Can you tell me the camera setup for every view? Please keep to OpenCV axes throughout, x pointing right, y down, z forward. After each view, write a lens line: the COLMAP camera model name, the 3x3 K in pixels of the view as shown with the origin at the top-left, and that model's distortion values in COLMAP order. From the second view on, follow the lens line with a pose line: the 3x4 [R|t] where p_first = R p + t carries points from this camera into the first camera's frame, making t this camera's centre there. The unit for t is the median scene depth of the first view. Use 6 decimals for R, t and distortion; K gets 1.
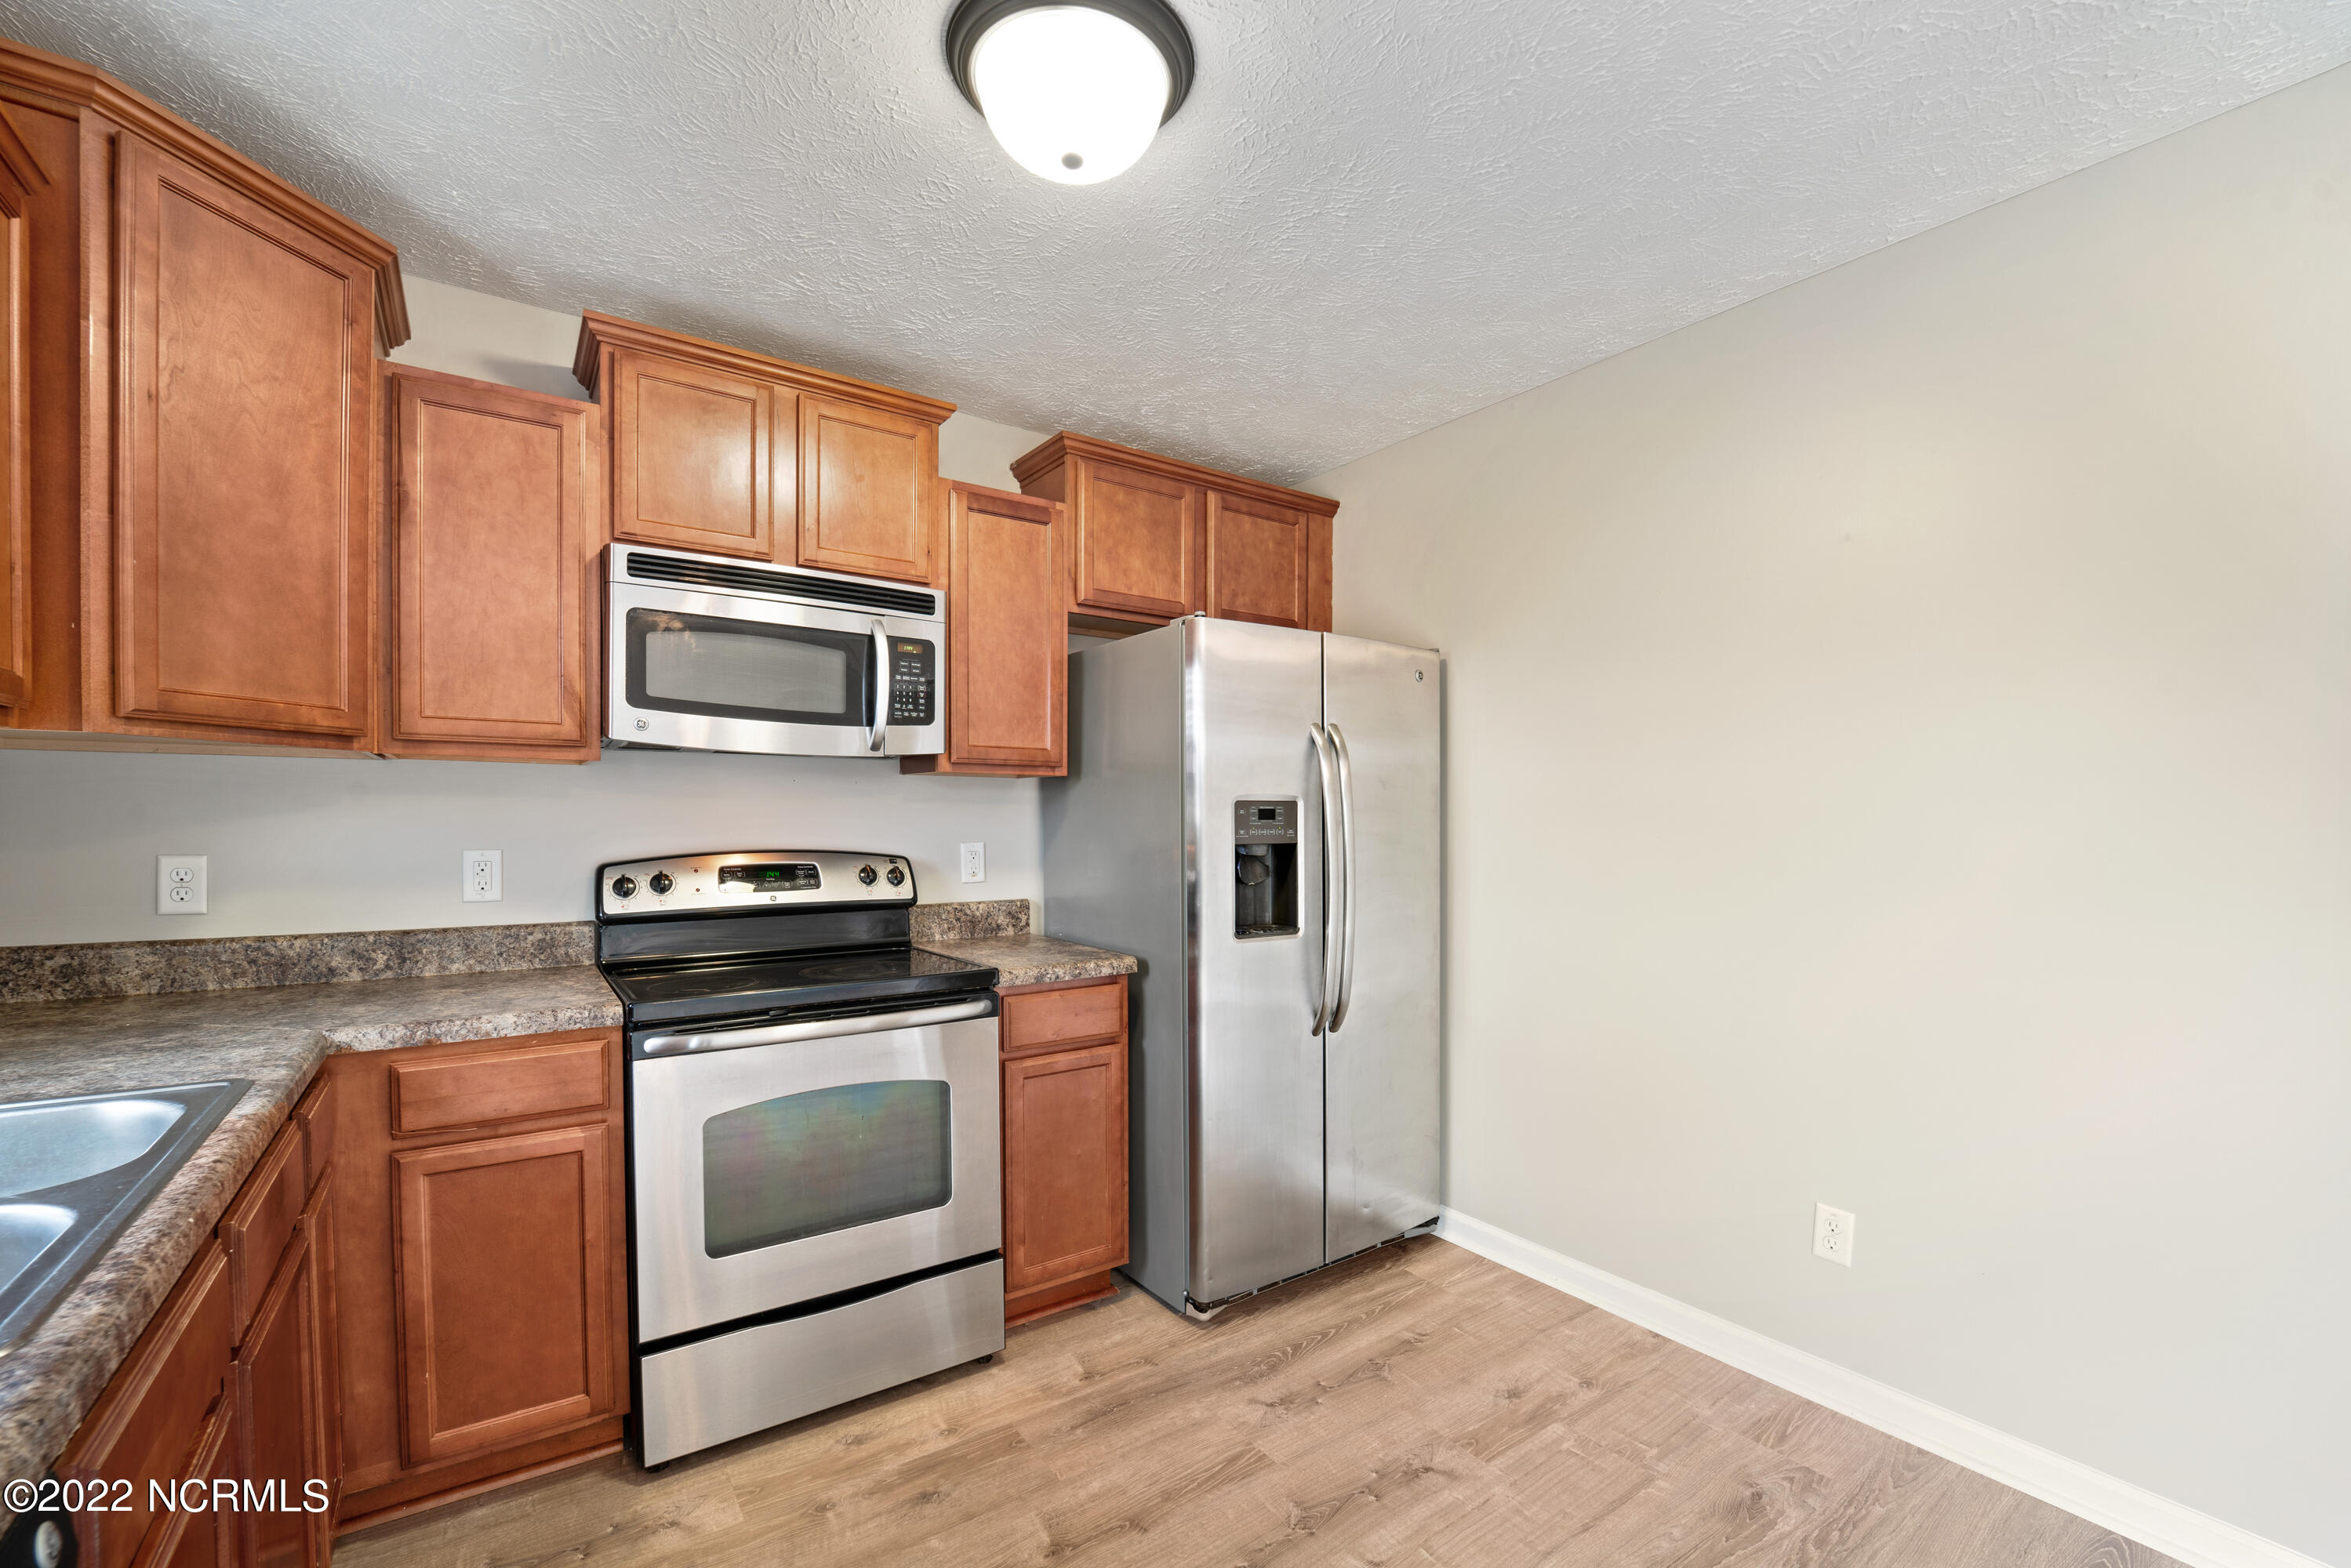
lens RADIAL K [[977.1, 0, 1162.5], [0, 977.1, 844.4], [0, 0, 1]] dist [0.003235, -0.002261]
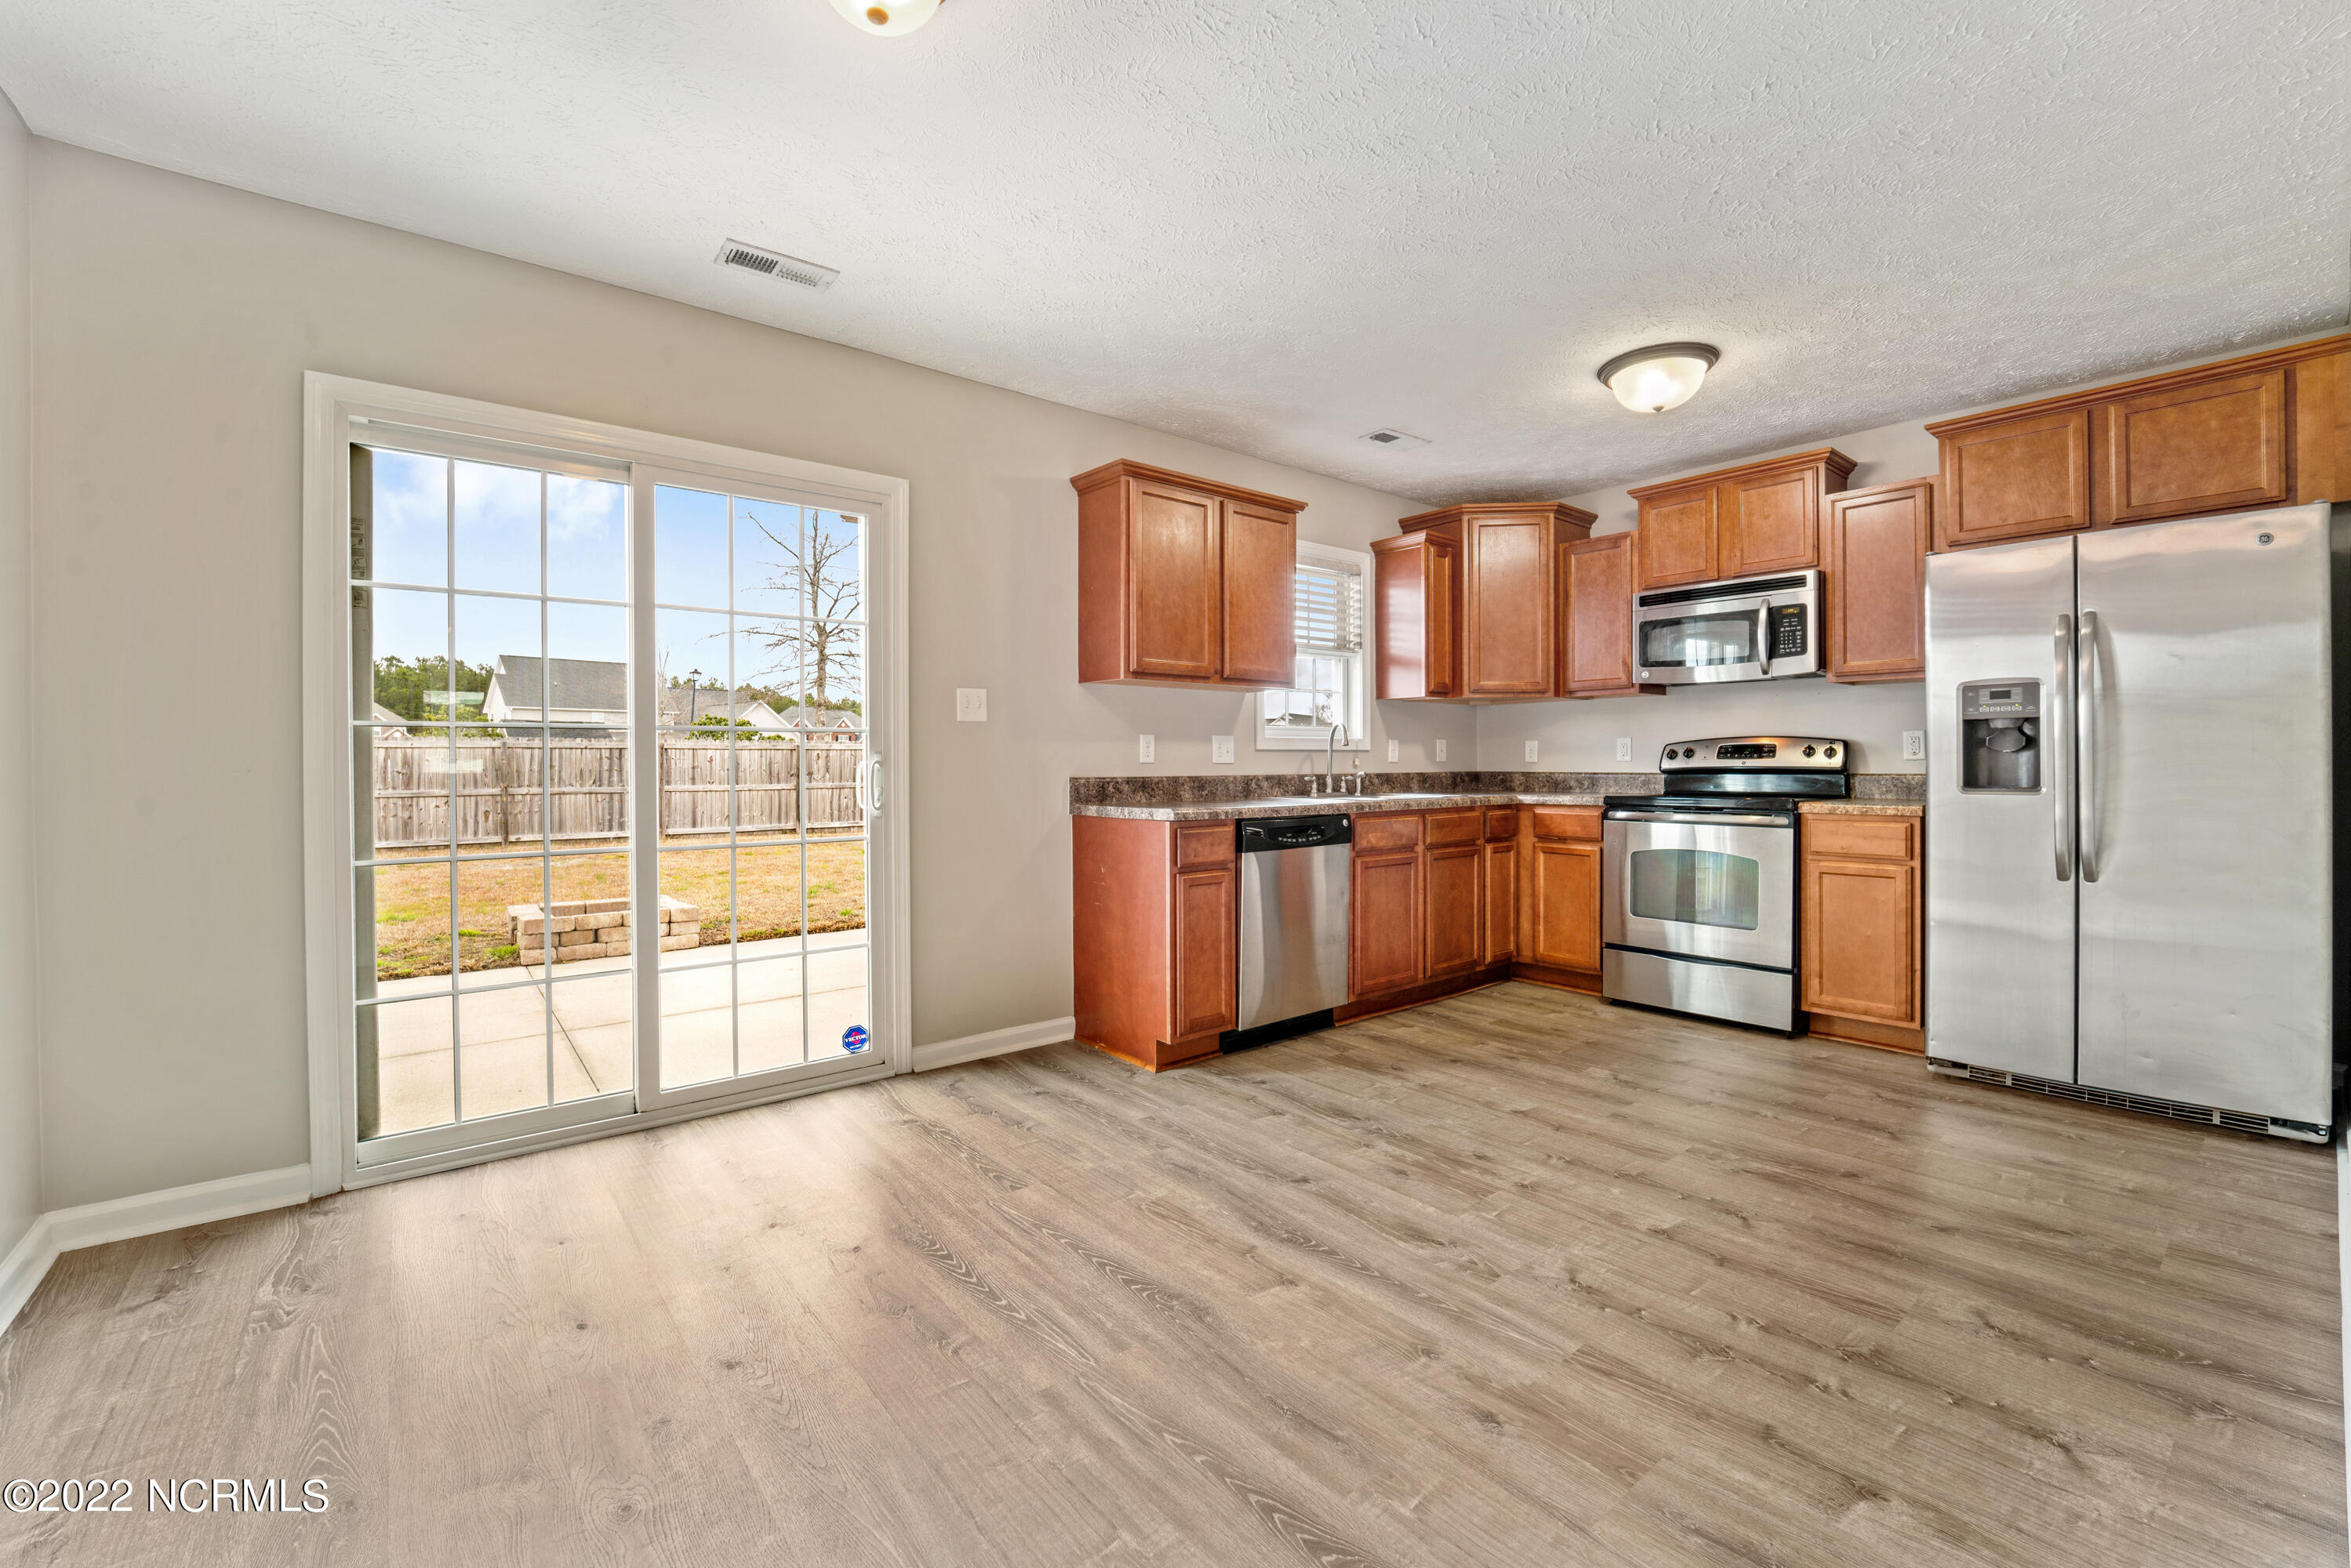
lens RADIAL K [[977.1, 0, 1197.2], [0, 977.1, 764.0], [0, 0, 1]] dist [0.003235, -0.002261]
pose [[0.100130, 0.000124, -0.994974, 1.322709], [-0.021107, 0.999775, -0.002000, 0.086226], [0.994750, 0.021201, 0.100110, -0.162792]]
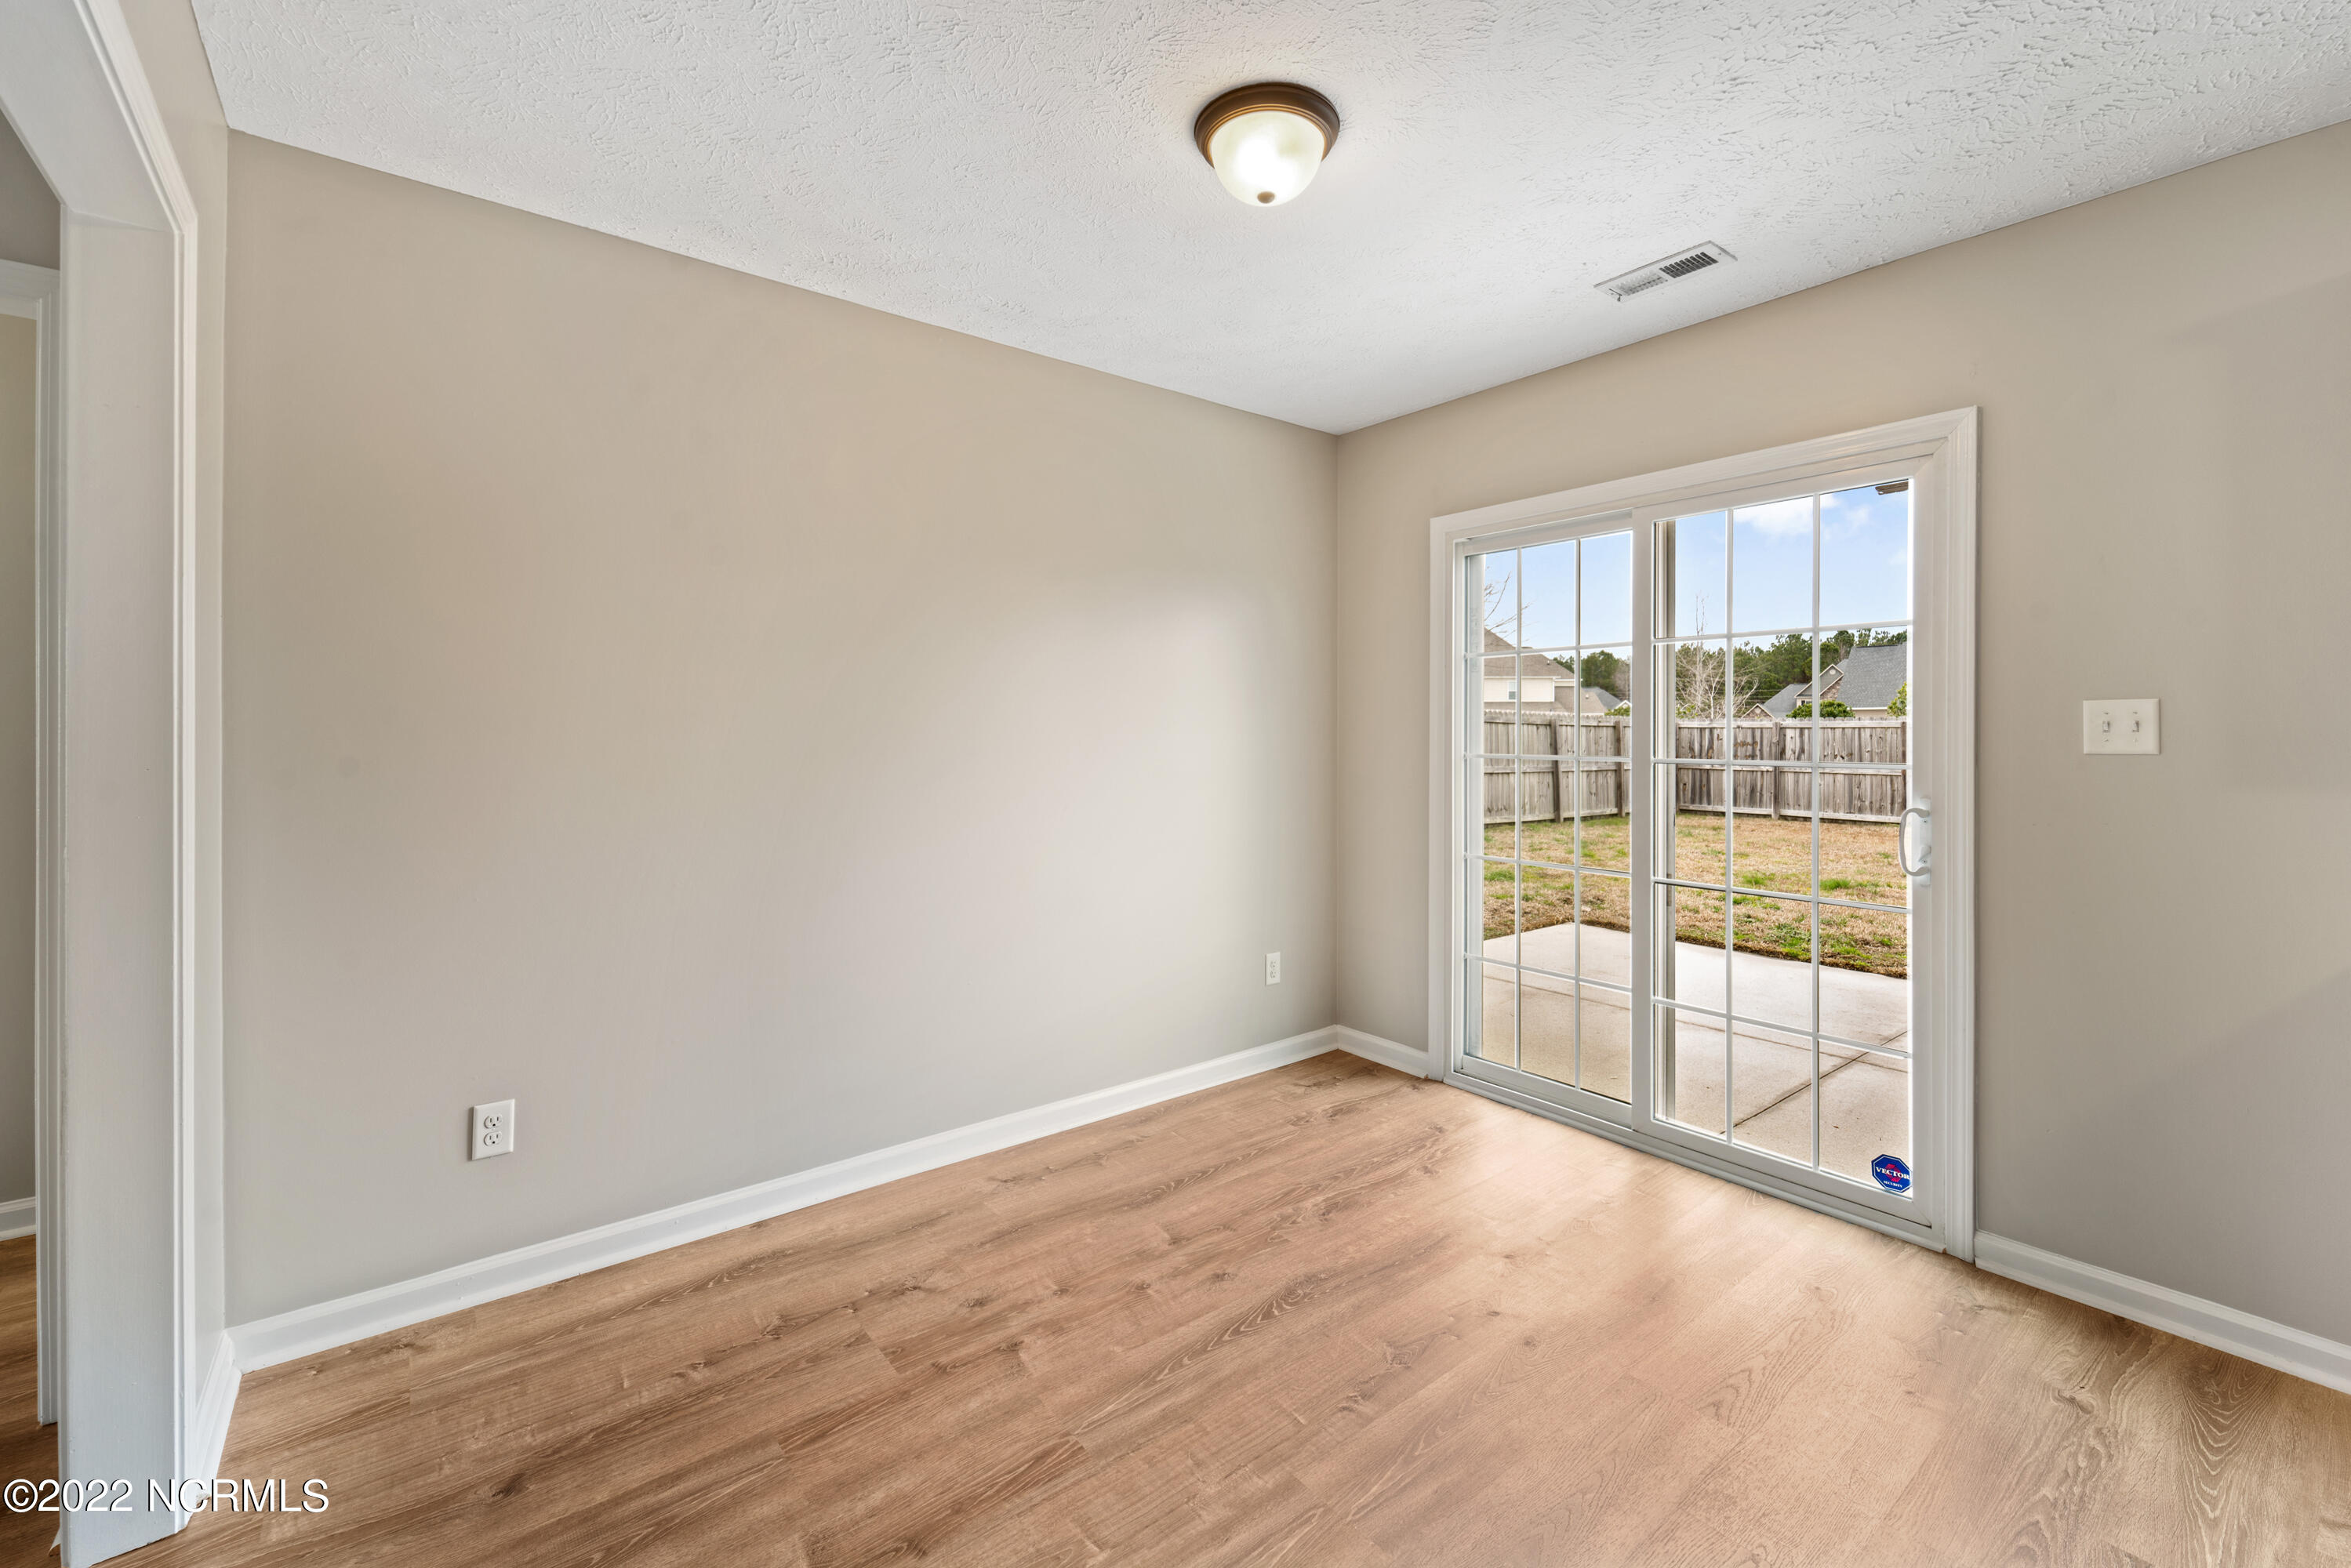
lens RADIAL K [[977.1, 0, 1164.7], [0, 977.1, 745.1], [0, 0, 1]] dist [0.003235, -0.002261]
pose [[-0.998568, -0.000977, -0.053480, 0.725633], [-0.002644, 0.999513, 0.031096, -0.008607], [0.053424, 0.031193, -0.998085, 0.500046]]
